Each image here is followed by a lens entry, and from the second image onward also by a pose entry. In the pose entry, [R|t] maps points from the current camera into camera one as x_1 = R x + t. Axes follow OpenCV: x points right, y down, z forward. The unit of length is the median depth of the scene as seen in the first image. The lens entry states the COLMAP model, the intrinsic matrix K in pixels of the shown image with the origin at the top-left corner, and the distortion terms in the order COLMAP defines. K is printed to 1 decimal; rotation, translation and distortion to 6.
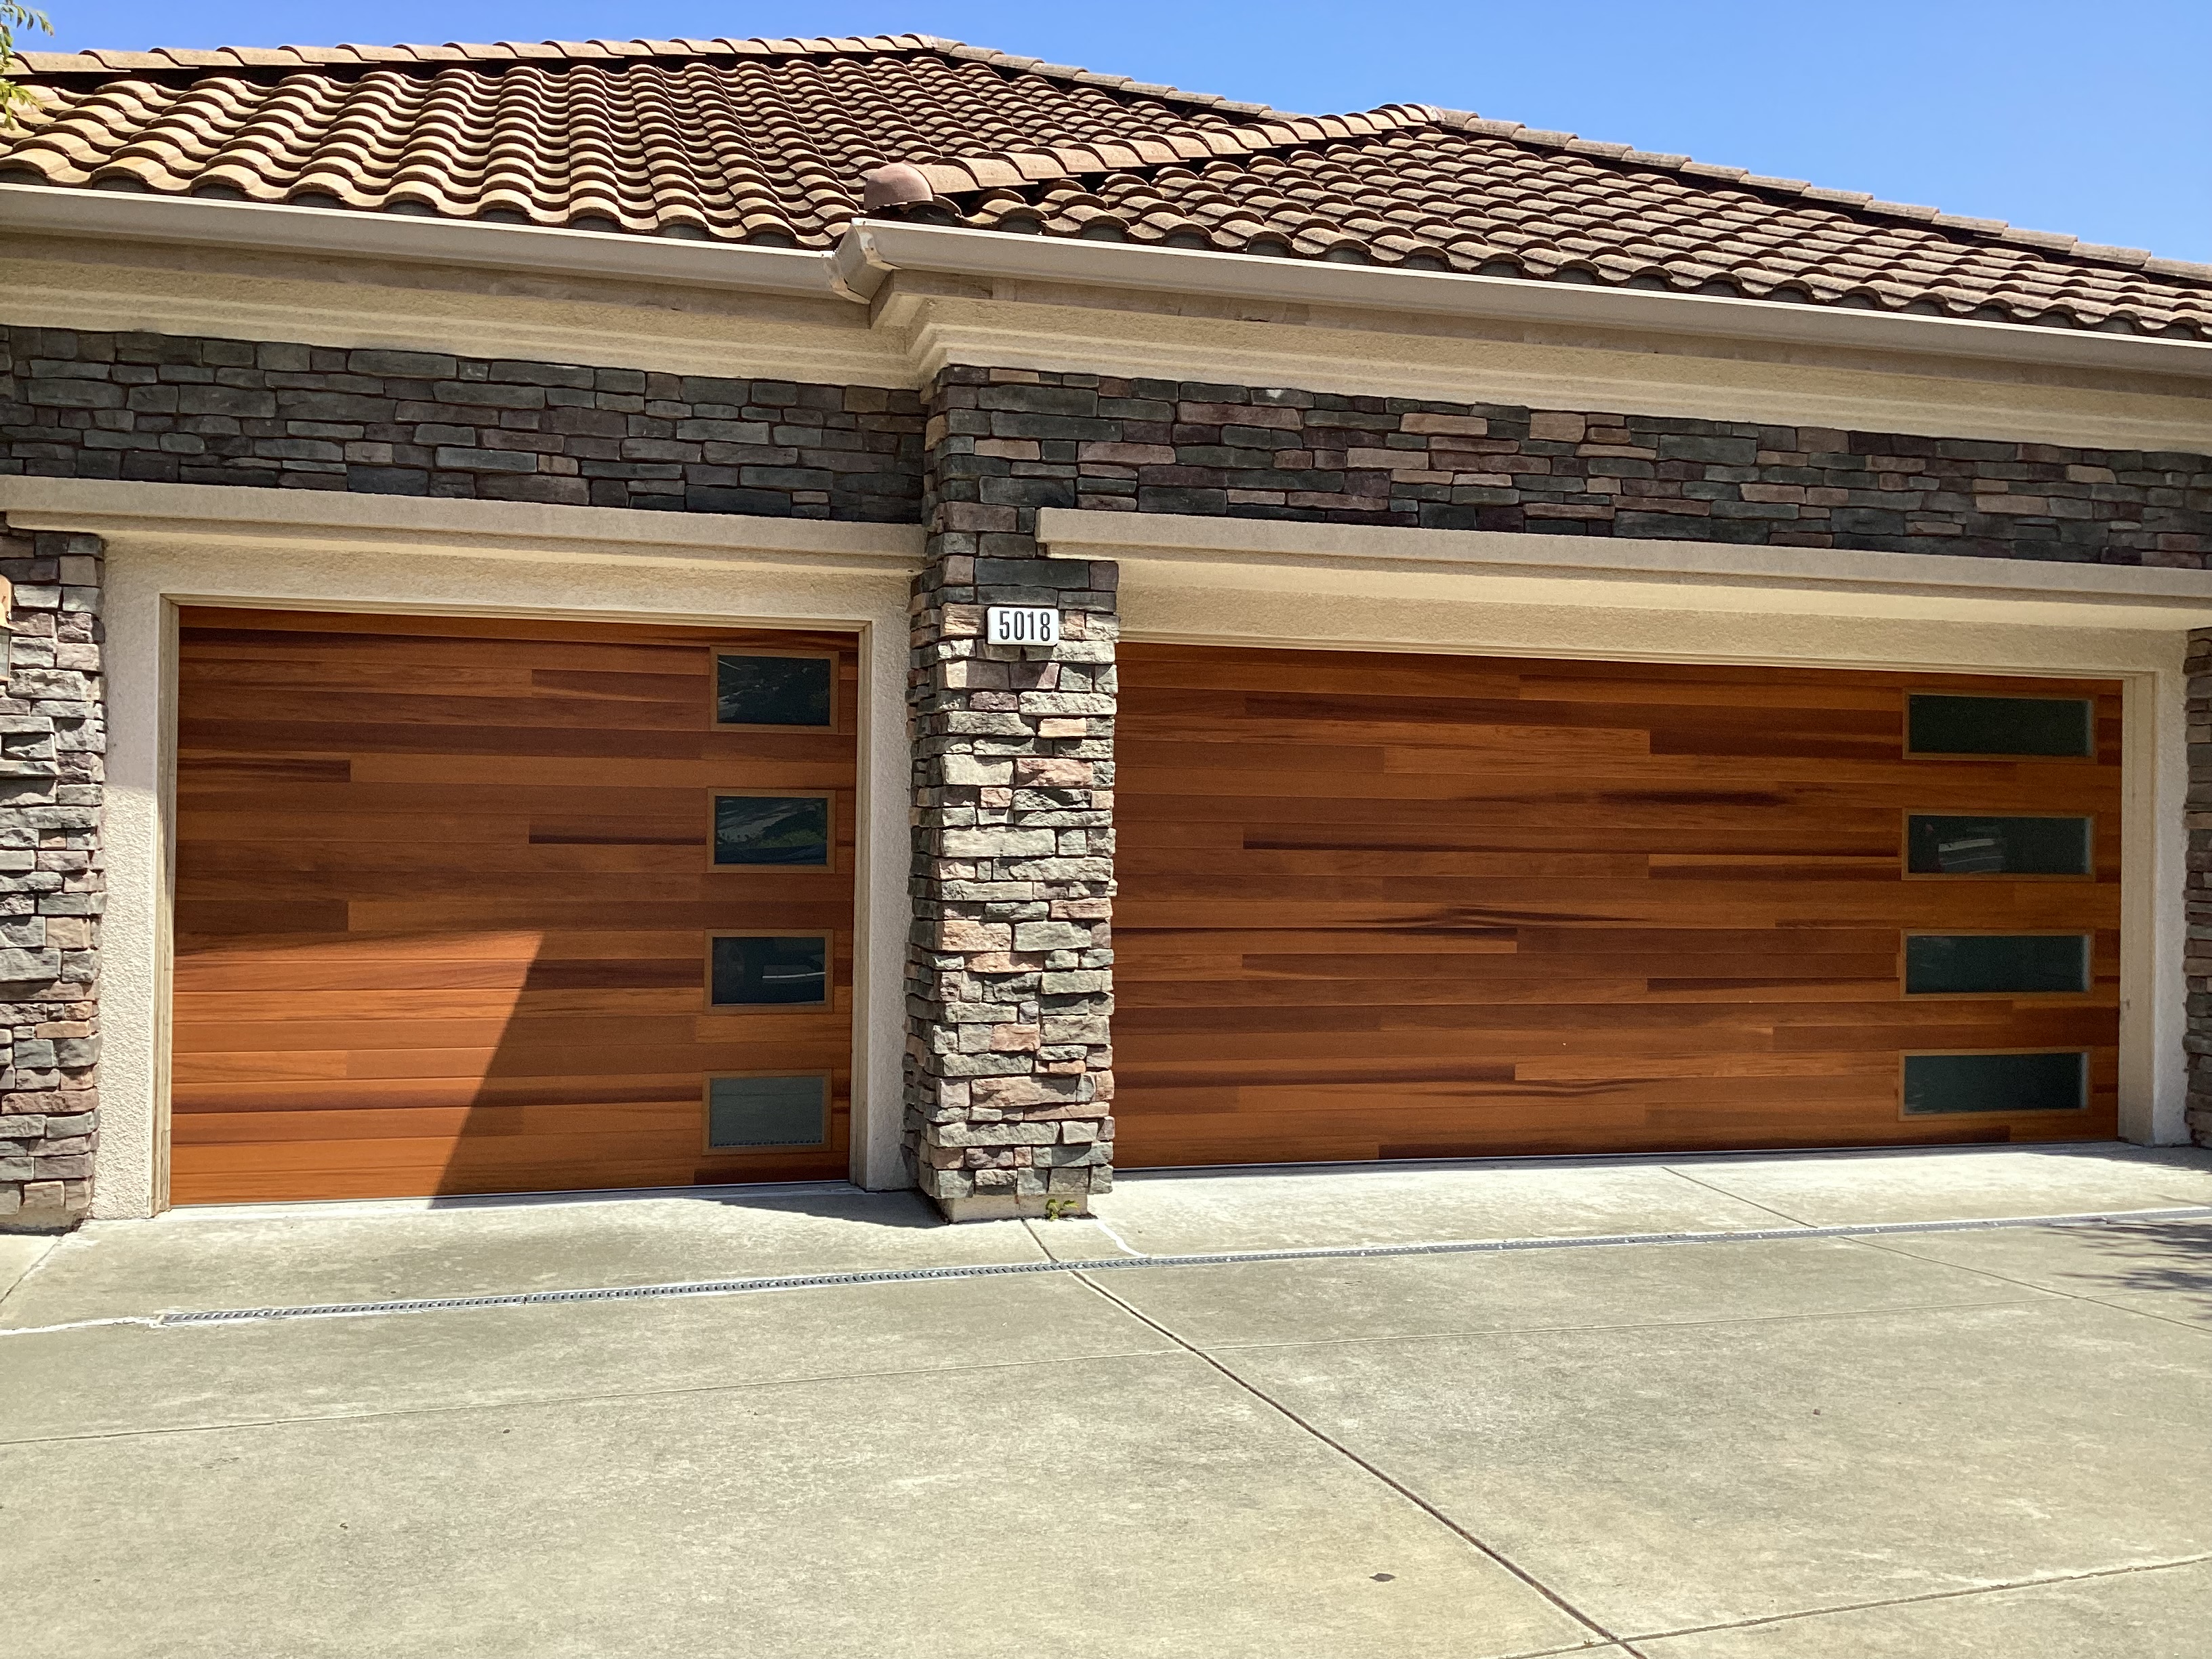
lens RADIAL K [[2070.4, 0, 1185.5], [0, 2070.4, 788.1], [0, 0, 1]] dist [0.084238, -0.157682]
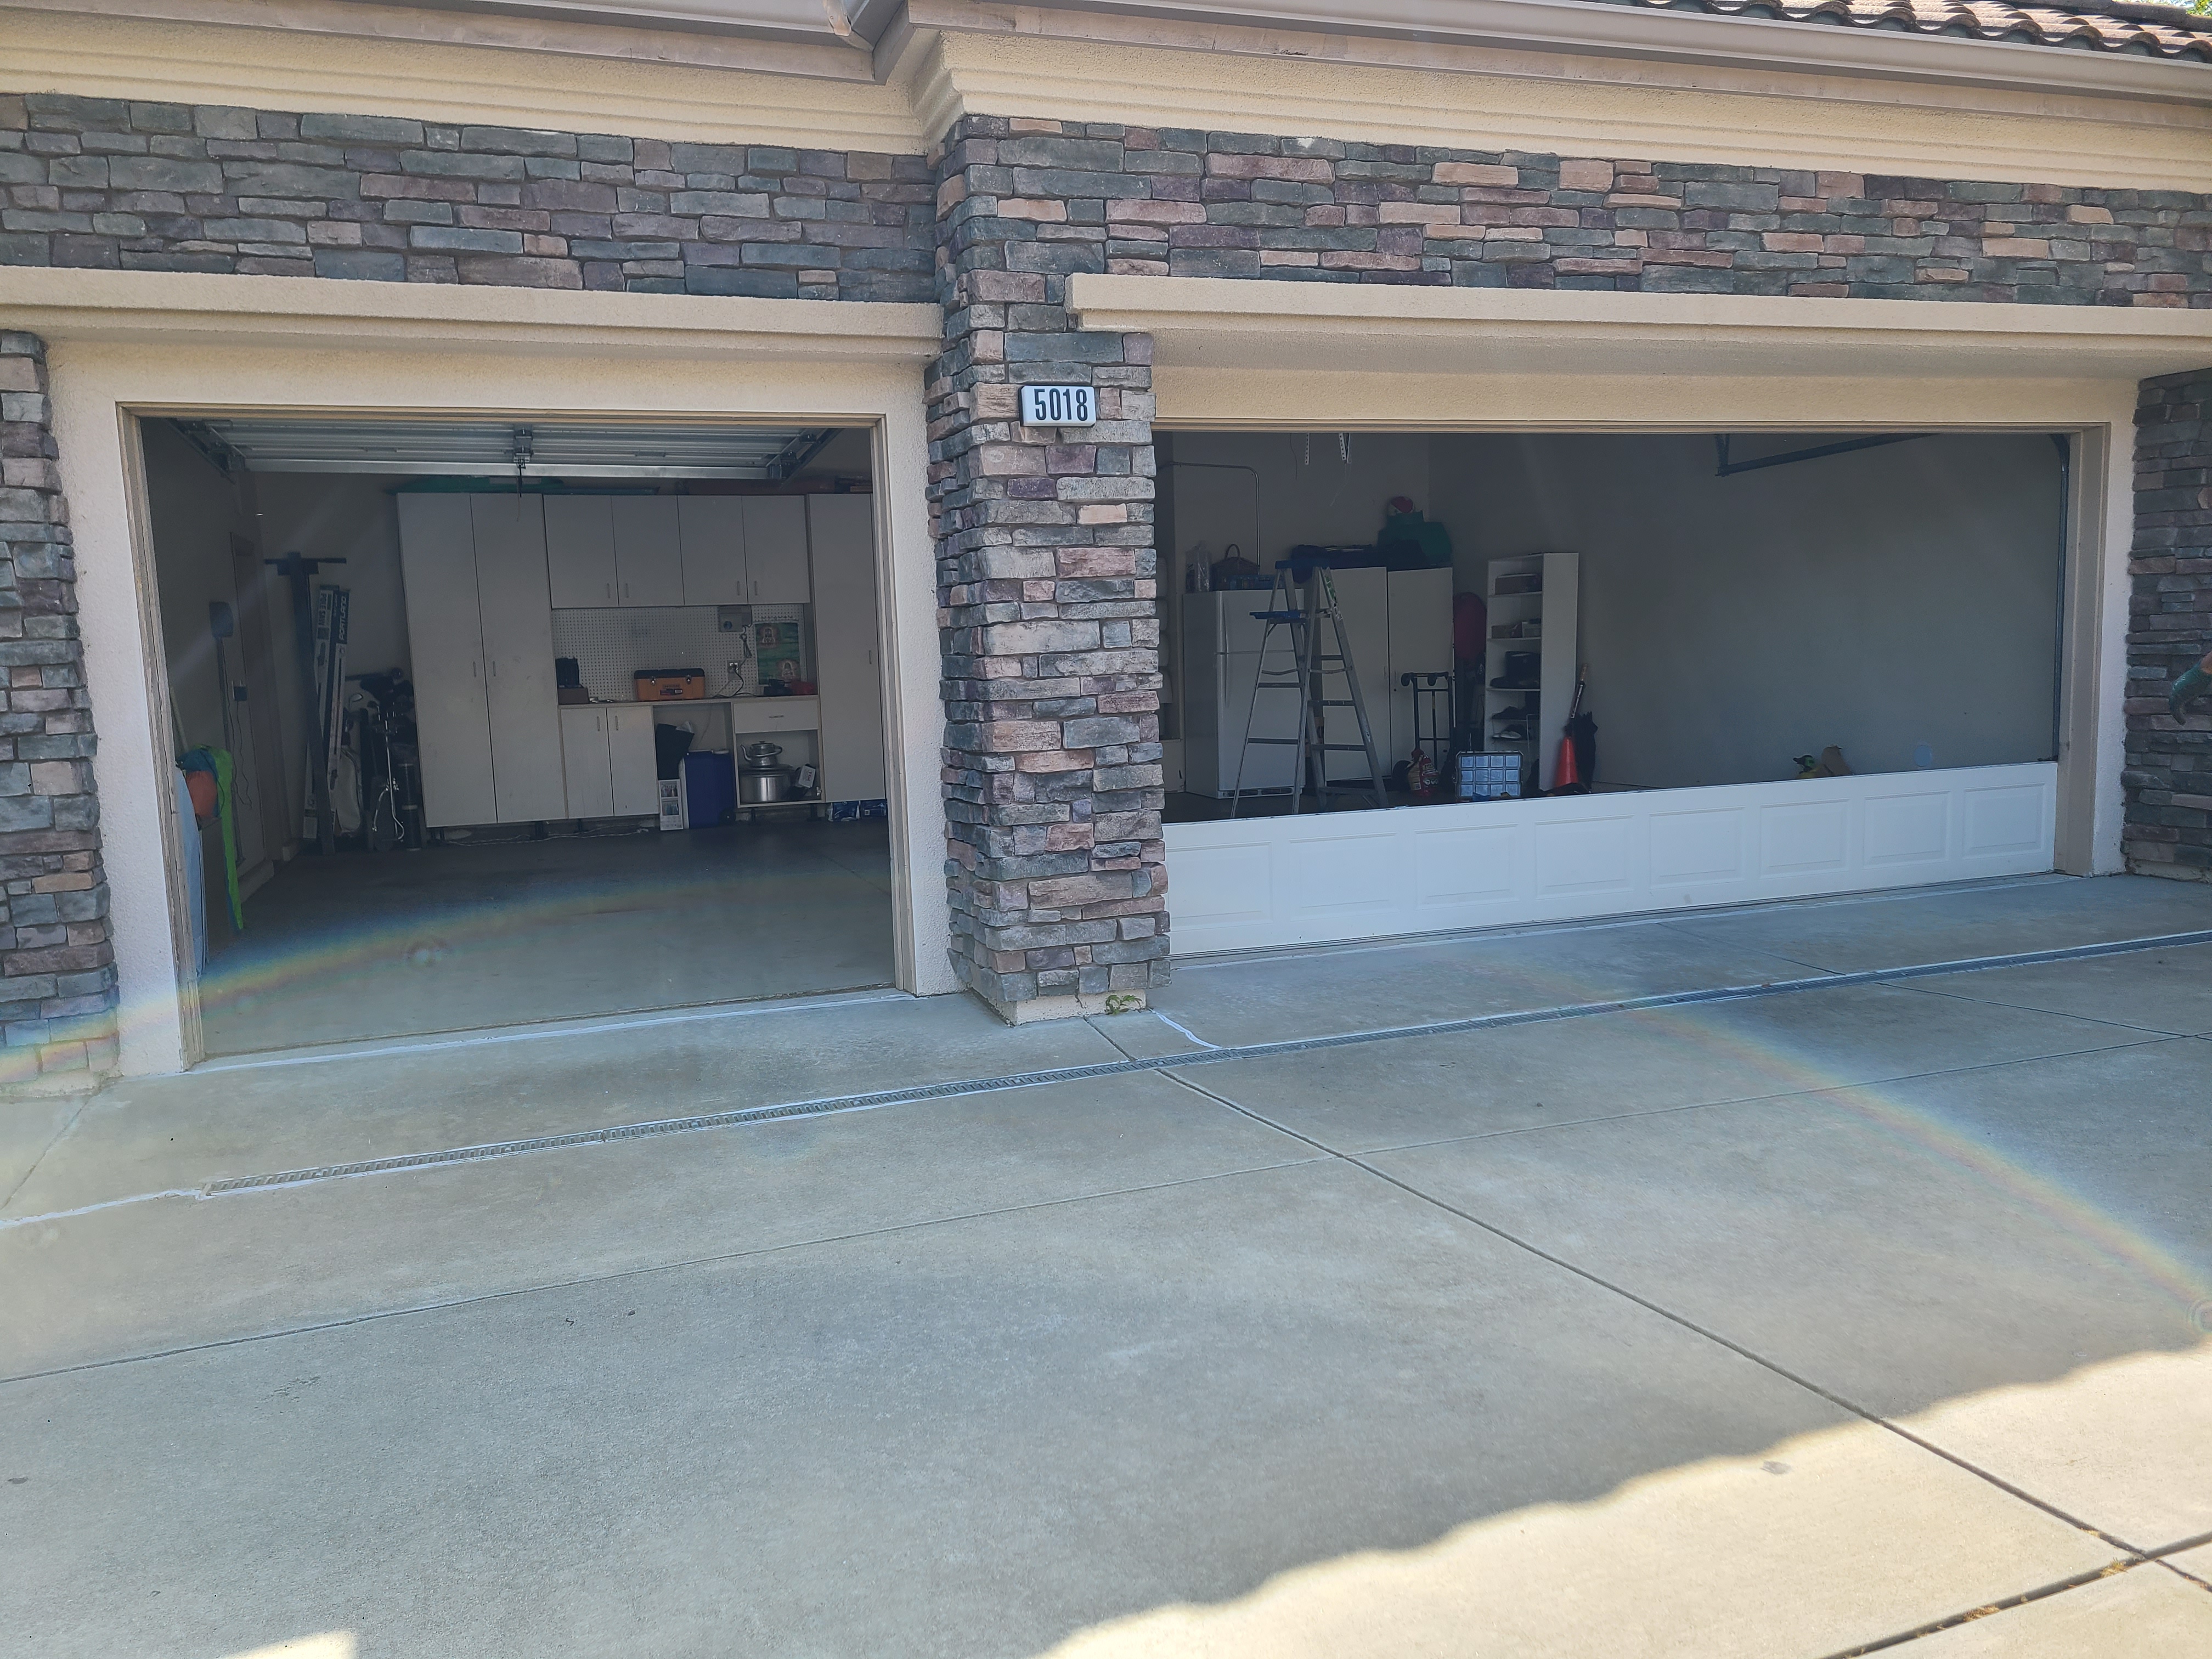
lens RADIAL K [[1682.2, 0, 1111.5], [0, 1682.2, 826.7], [0, 0, 1]] dist [0.063462, -0.048218]
pose [[0.997449, -0.055040, 0.045463, -0.103363], [0.049210, 0.991472, 0.120674, 0.021325], [-0.051717, -0.118128, 0.991651, 0.220538]]
